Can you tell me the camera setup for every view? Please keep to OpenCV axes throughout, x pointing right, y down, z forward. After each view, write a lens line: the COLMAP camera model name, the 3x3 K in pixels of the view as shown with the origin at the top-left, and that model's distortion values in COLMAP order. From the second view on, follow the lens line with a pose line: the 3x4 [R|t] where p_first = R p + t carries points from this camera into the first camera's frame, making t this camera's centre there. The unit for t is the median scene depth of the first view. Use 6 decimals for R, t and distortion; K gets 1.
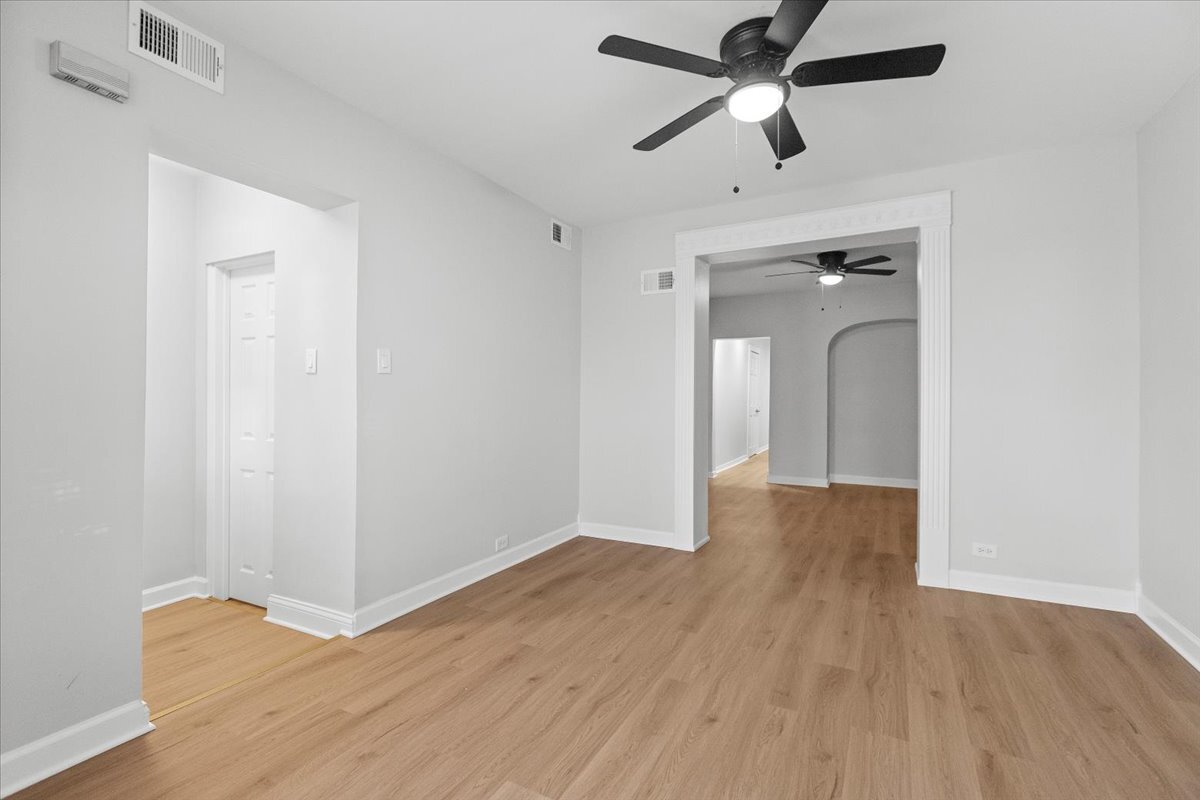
lens RADIAL K [[557.0, 0, 601.0], [0, 557.0, 394.3], [0, 0, 1]] dist [0.020013, -0.000445]
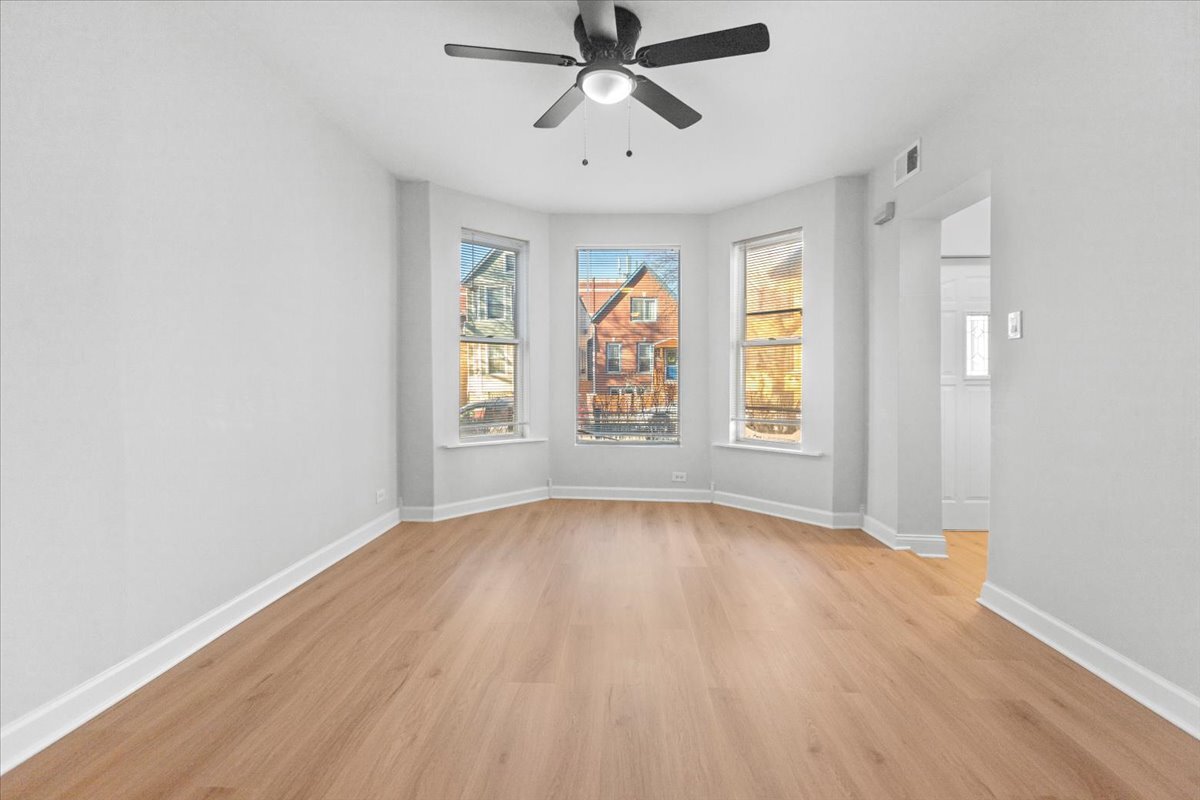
lens RADIAL K [[557.0, 0, 601.0], [0, 557.0, 394.3], [0, 0, 1]] dist [0.020013, -0.000445]
pose [[-0.905520, 0.004344, -0.424282, 0.665509], [-0.005717, 0.999732, 0.022437, 0.039605], [0.424265, 0.022743, -0.905252, 1.760934]]
